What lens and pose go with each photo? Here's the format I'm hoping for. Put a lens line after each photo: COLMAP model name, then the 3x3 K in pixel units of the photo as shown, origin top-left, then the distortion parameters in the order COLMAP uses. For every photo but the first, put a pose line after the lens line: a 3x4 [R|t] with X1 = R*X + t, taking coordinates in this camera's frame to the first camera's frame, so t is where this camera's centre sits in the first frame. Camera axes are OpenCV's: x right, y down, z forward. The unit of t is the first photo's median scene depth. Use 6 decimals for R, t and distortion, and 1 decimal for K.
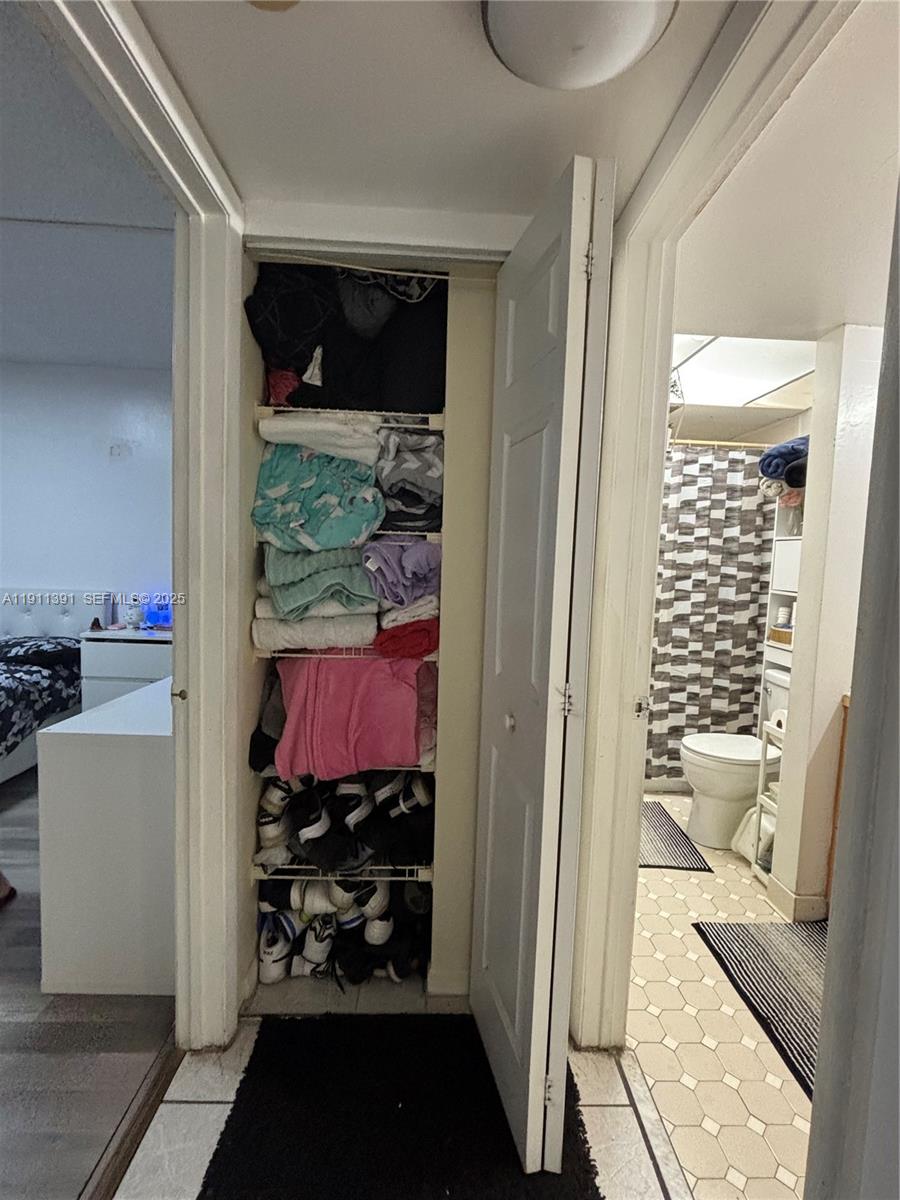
lens RADIAL K [[553.9, 0, 452.6], [0, 553.9, 598.3], [0, 0, 1]] dist [0.022577, -0.032209]
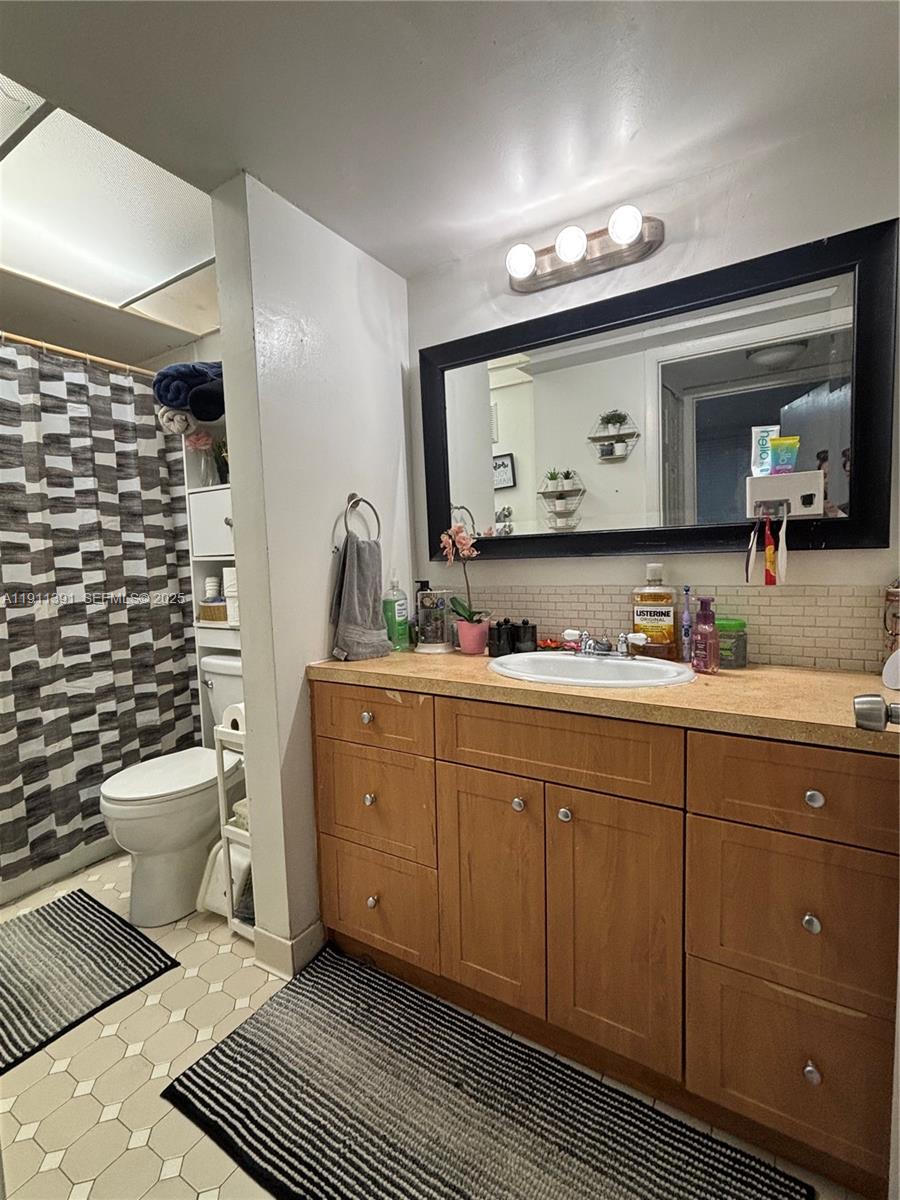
lens RADIAL K [[530.5, 0, 455.9], [0, 530.5, 608.3], [0, 0, 1]] dist [-0.014725, -0.000312]
pose [[0.532544, -0.122589, 0.837478, 0.126480], [0.108890, 0.991156, 0.075842, 0.037346], [-0.839369, 0.050804, 0.541183, 0.264862]]
